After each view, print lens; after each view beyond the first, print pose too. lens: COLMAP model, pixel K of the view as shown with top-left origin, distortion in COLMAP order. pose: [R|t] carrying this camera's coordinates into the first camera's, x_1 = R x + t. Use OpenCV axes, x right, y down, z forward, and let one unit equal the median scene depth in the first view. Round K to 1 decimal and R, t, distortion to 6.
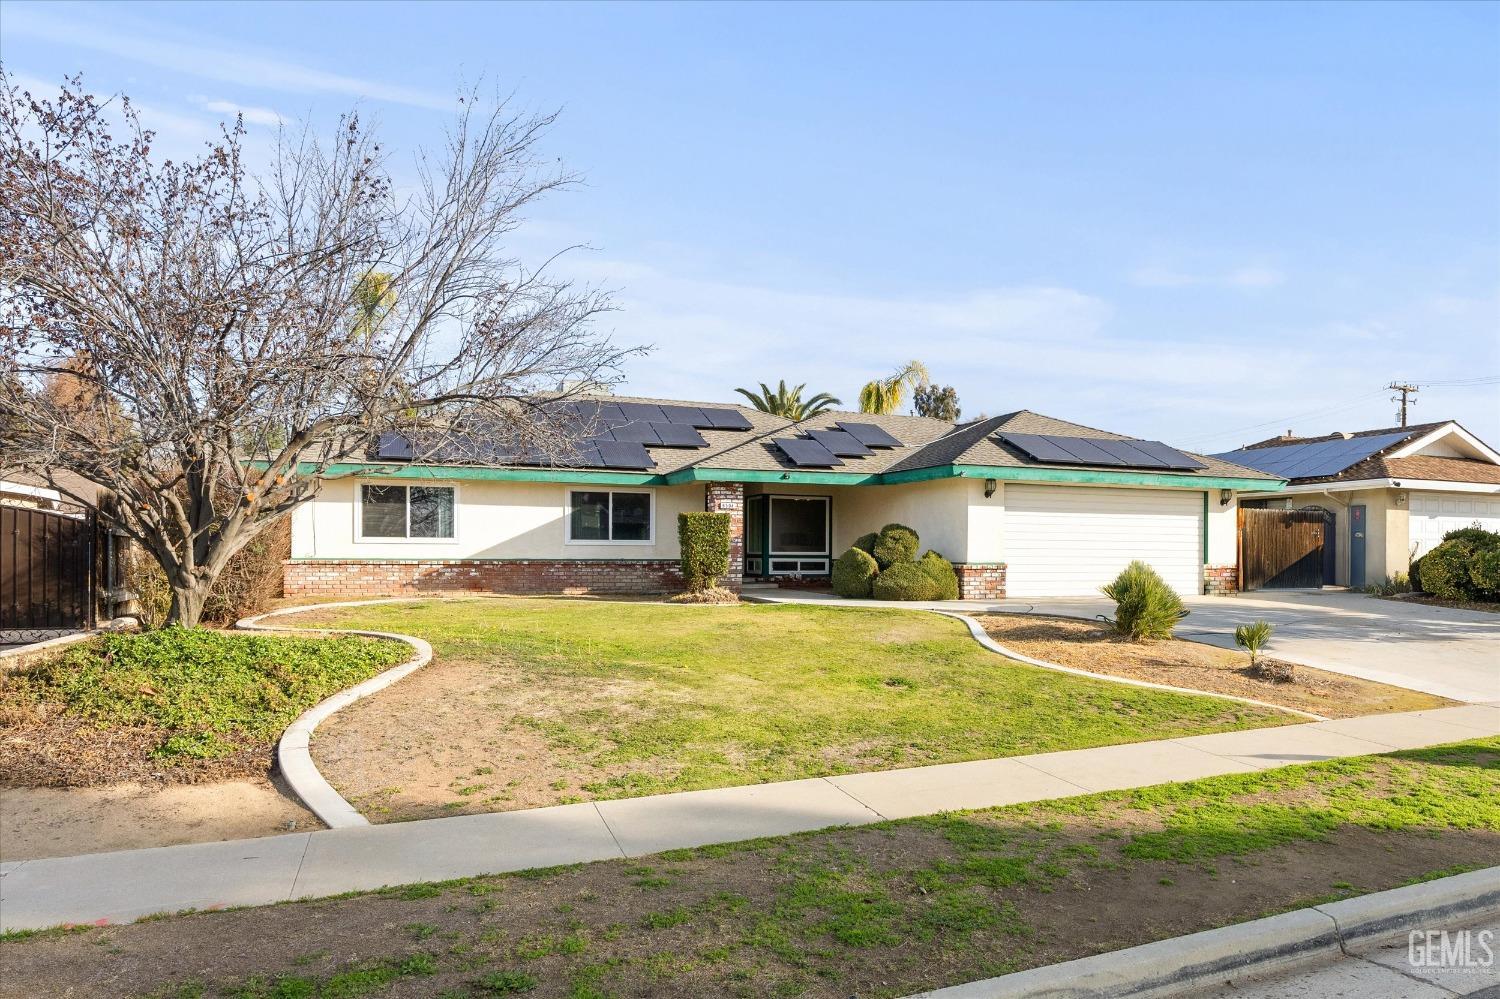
lens RADIAL K [[989.6, 0, 904.5], [0, 989.6, 567.3], [0, 0, 1]] dist [-0.021229, -0.001136]
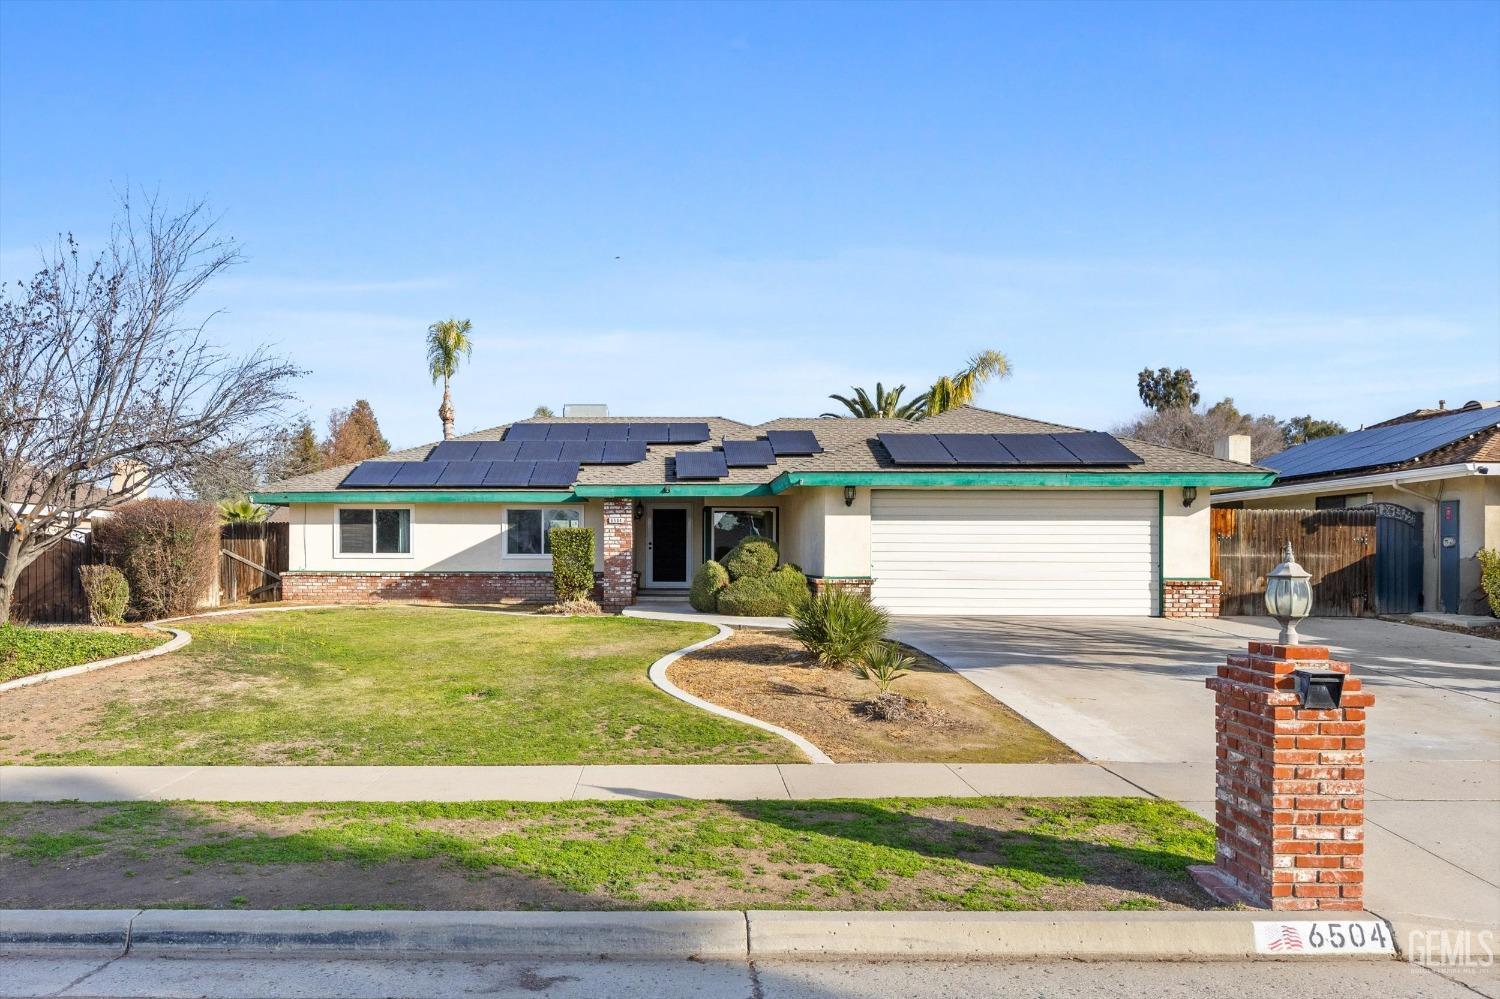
lens RADIAL K [[1025.6, 0, 666.2], [0, 1025.6, 581.0], [0, 0, 1]] dist [-0.008800, 0.004474]
pose [[0.894559, 0.005881, -0.446910, 0.343496], [-0.004590, 0.999982, 0.003970, -0.003589], [0.446925, -0.001500, 0.894570, 0.065135]]
